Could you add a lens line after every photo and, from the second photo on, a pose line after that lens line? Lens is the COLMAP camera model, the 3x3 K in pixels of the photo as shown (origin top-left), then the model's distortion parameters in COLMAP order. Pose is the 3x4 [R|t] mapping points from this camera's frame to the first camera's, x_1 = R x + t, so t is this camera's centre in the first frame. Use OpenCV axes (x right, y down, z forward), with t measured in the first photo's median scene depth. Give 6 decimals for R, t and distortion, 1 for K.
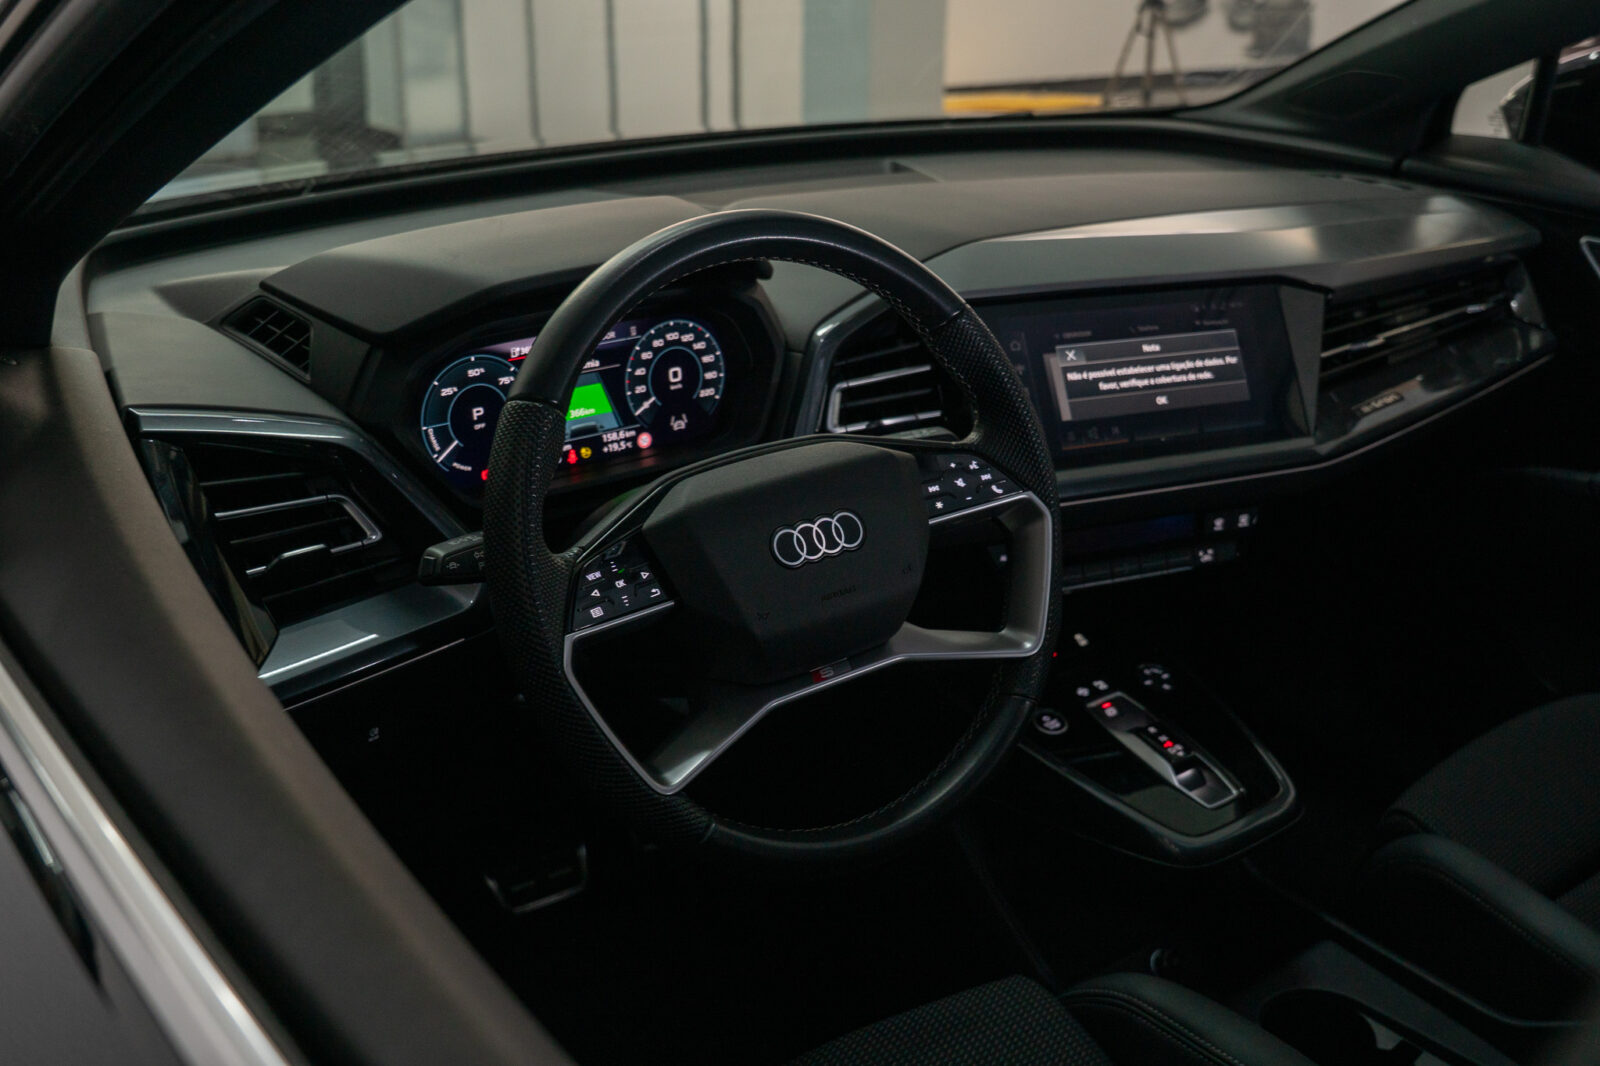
lens RADIAL K [[1658.4, 0, 814.5], [0, 1658.4, 534.6], [0, 0, 1]] dist [-0.153226, 0.000000]
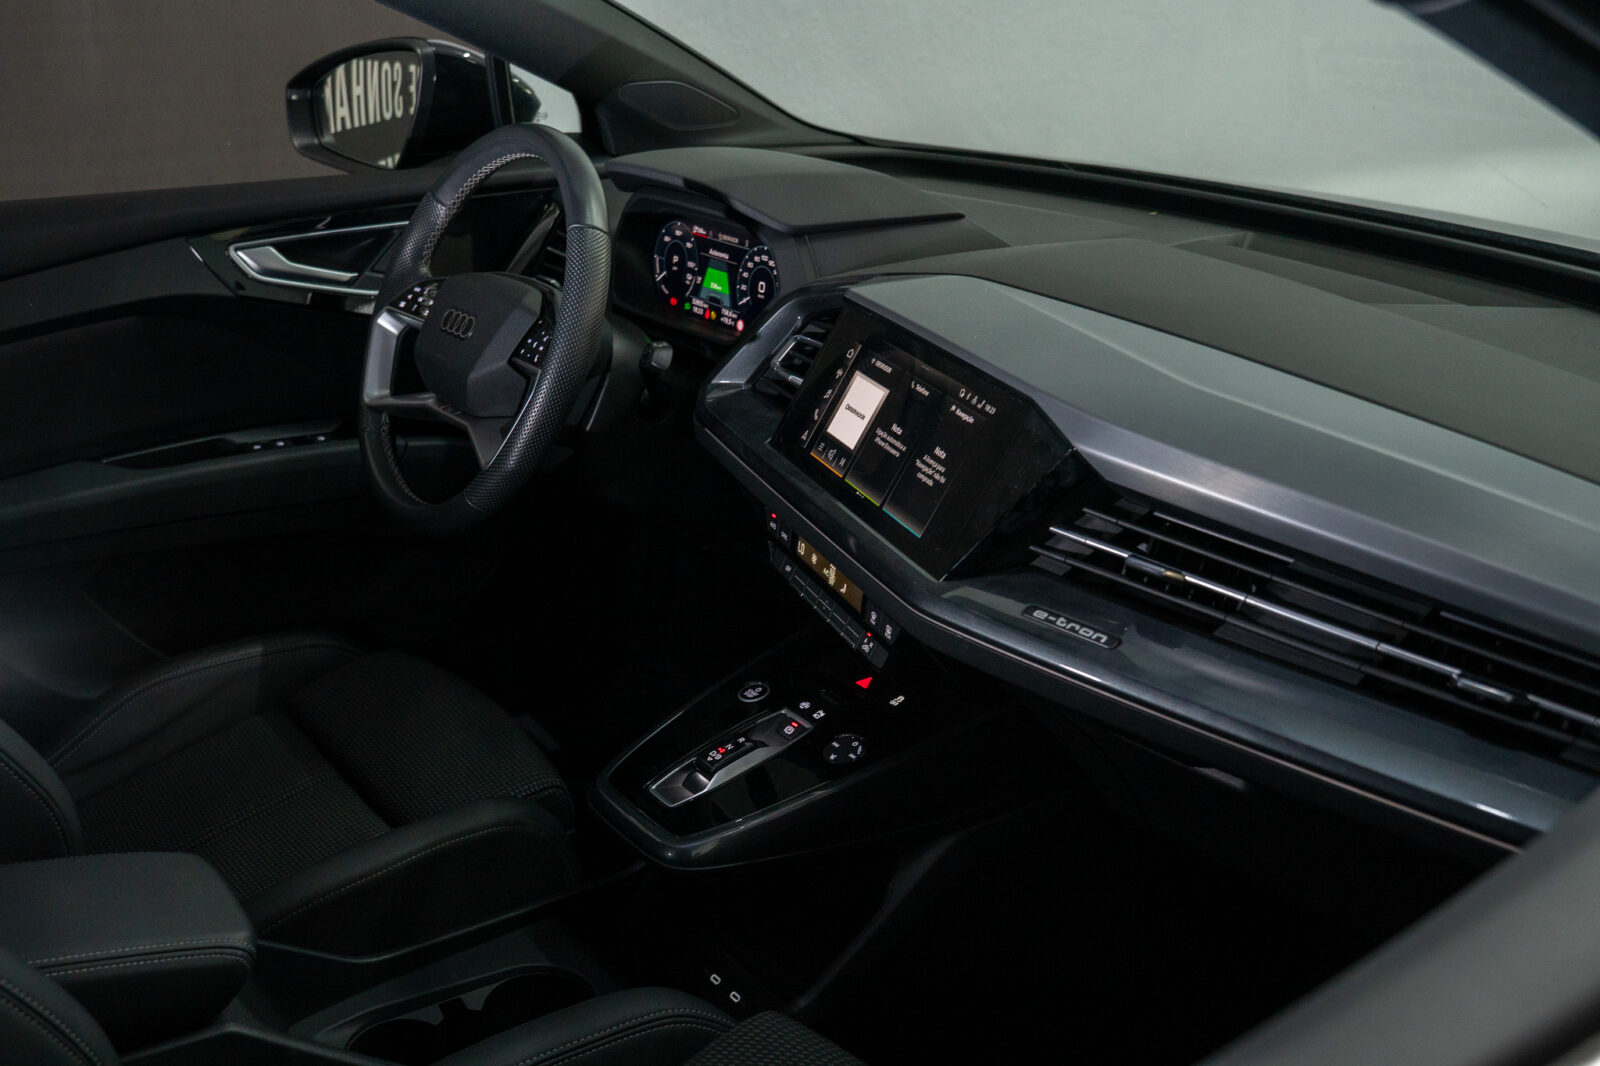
lens RADIAL K [[1658.4, 0, 799.1], [0, 1658.4, 529.2], [0, 0, 1]] dist [-0.153226, 0.000000]
pose [[-0.030910, 0.334544, -0.941873, 1.259328], [-0.388657, 0.864143, 0.319690, -0.373645], [0.920864, 0.375947, 0.103312, 0.989329]]
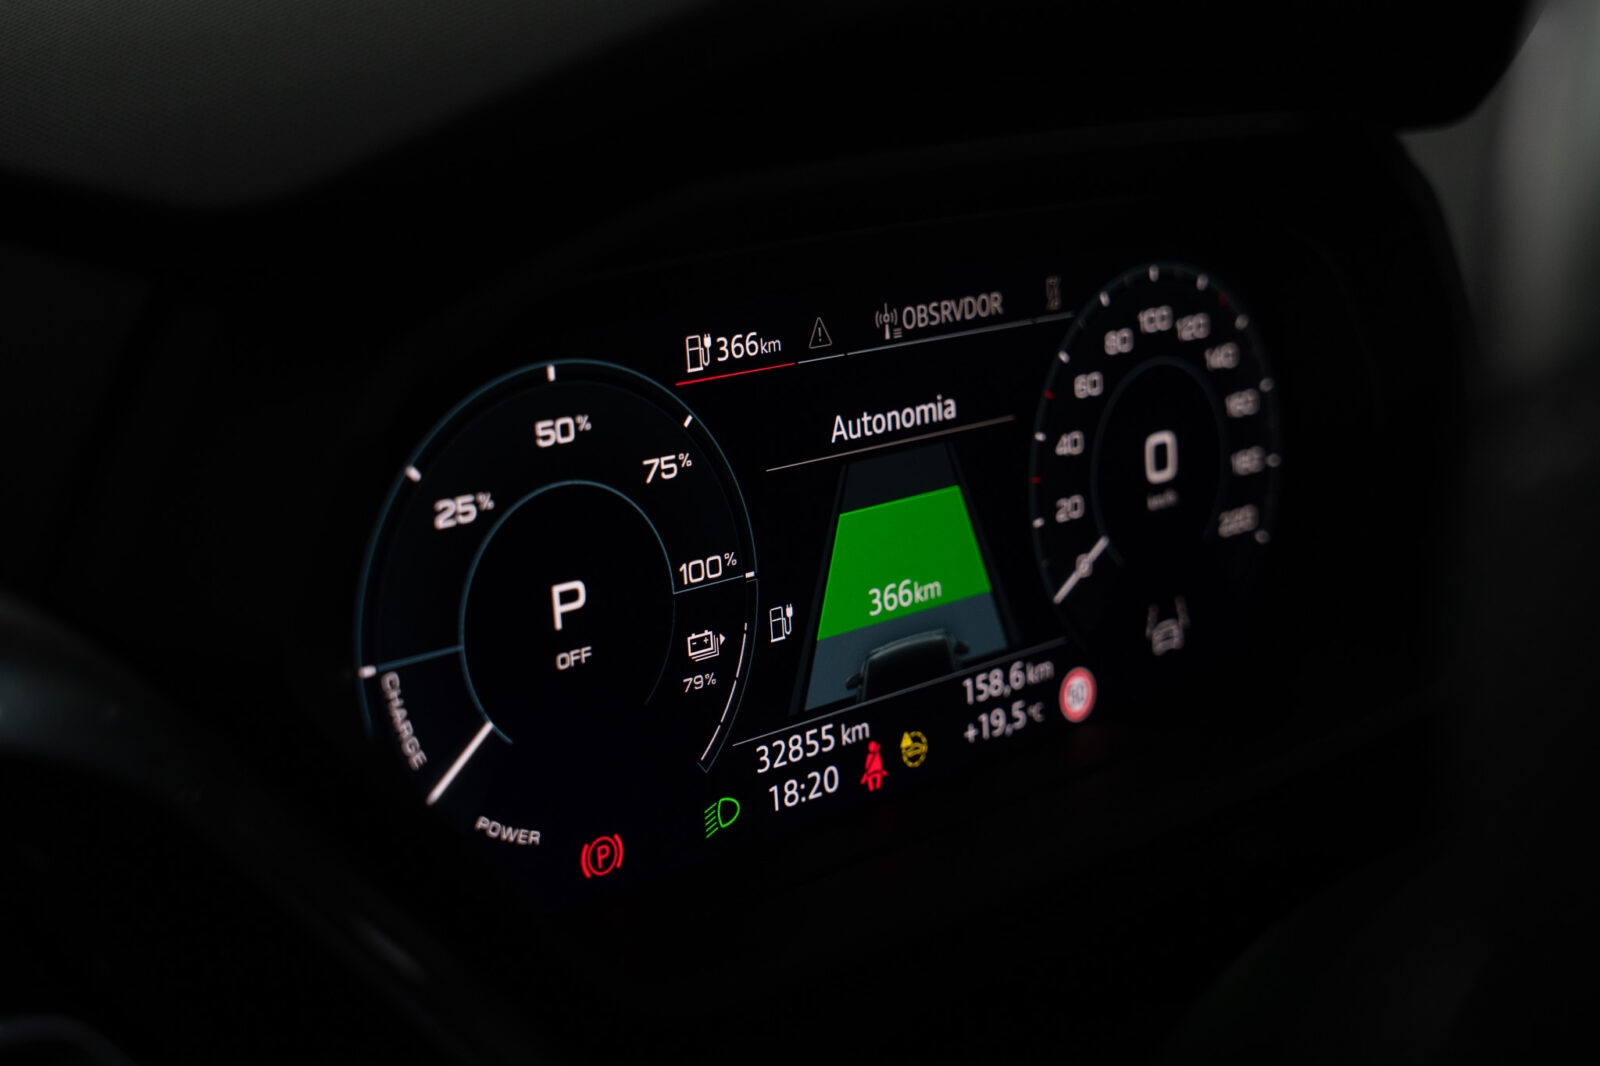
lens RADIAL K [[2521.5, 0, 801.2], [0, 2521.5, 531.7], [0, 0, 1]] dist [0.002052, 0.000000]
pose [[0.990065, -0.036570, 0.135770, -0.209188], [0.053687, 0.990748, -0.124641, -0.034712], [-0.129956, 0.130692, 0.982869, 0.602245]]
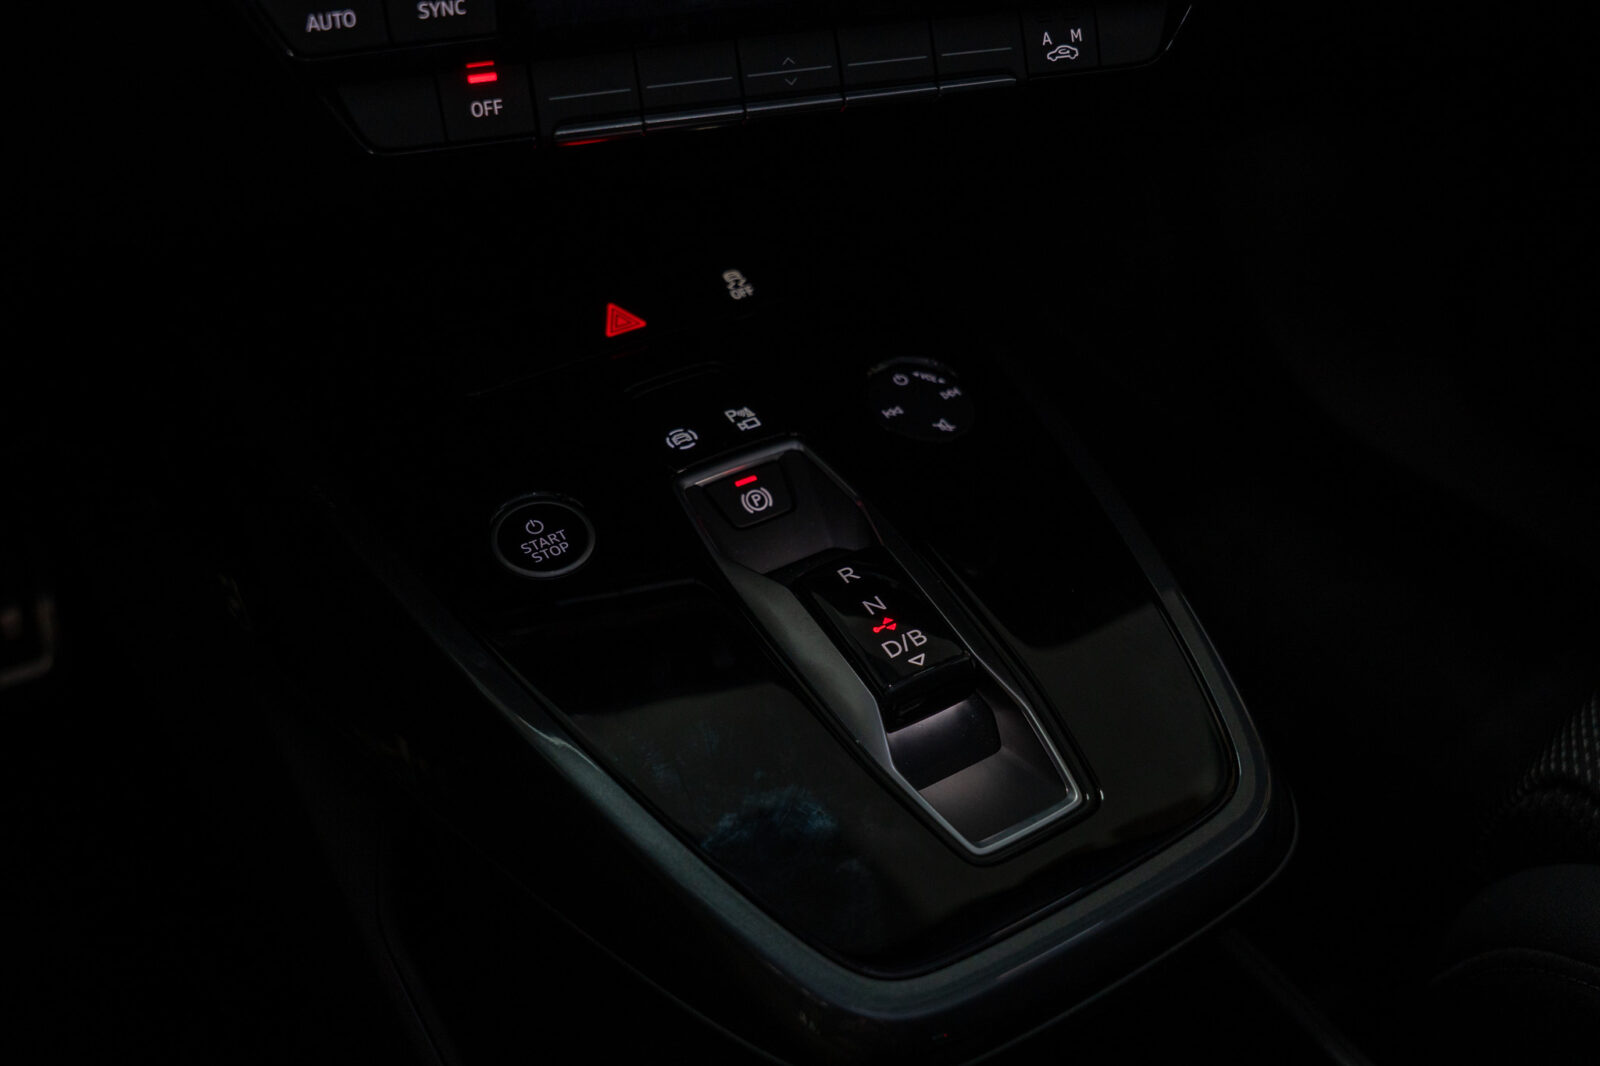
lens RADIAL K [[1658.4, 0, 802.4], [0, 1658.4, 524.0], [0, 0, 1]] dist [-0.153226, 0.000000]
pose [[0.998004, 0.029717, -0.055717, 0.241865], [-0.016144, 0.973096, 0.229835, 0.037371], [0.061048, -0.228476, 0.971634, 0.766253]]
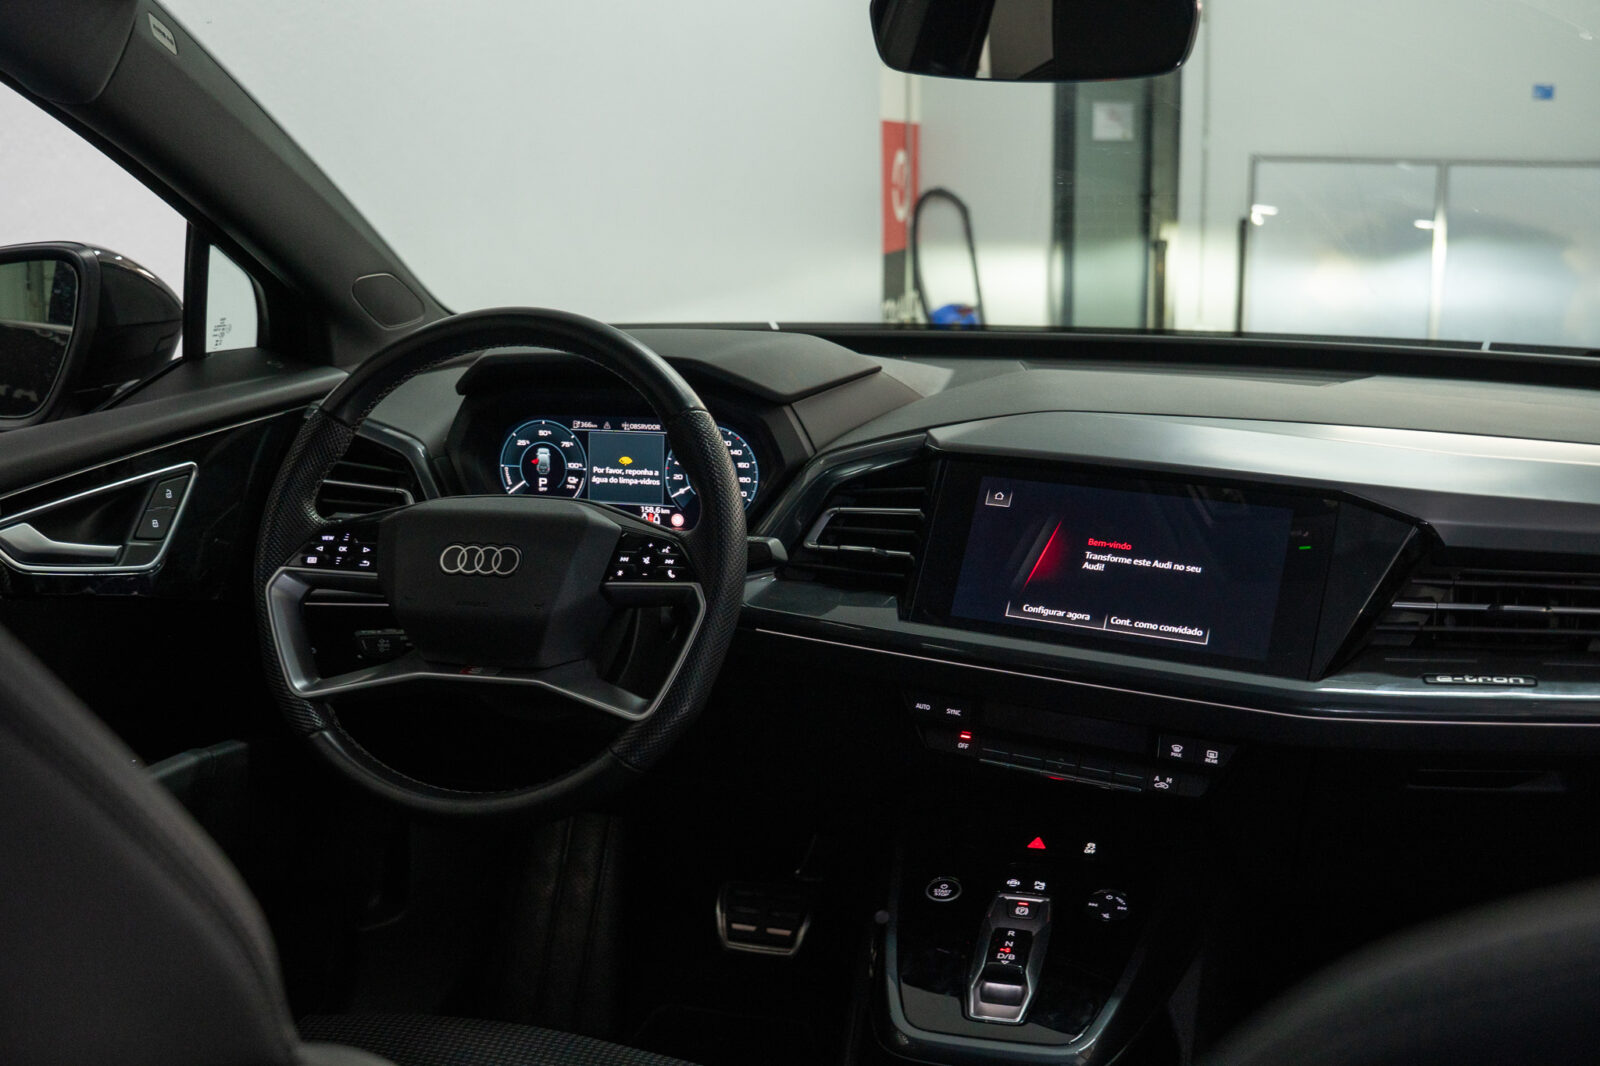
lens RADIAL K [[1658.4, 0, 813.4], [0, 1658.4, 532.1], [0, 0, 1]] dist [-0.153226, 0.000000]
pose [[0.609205, 0.161056, -0.776486, 0.917922], [-0.283819, 0.958581, -0.023849, -0.048911], [0.740484, 0.234910, 0.629684, 0.321772]]
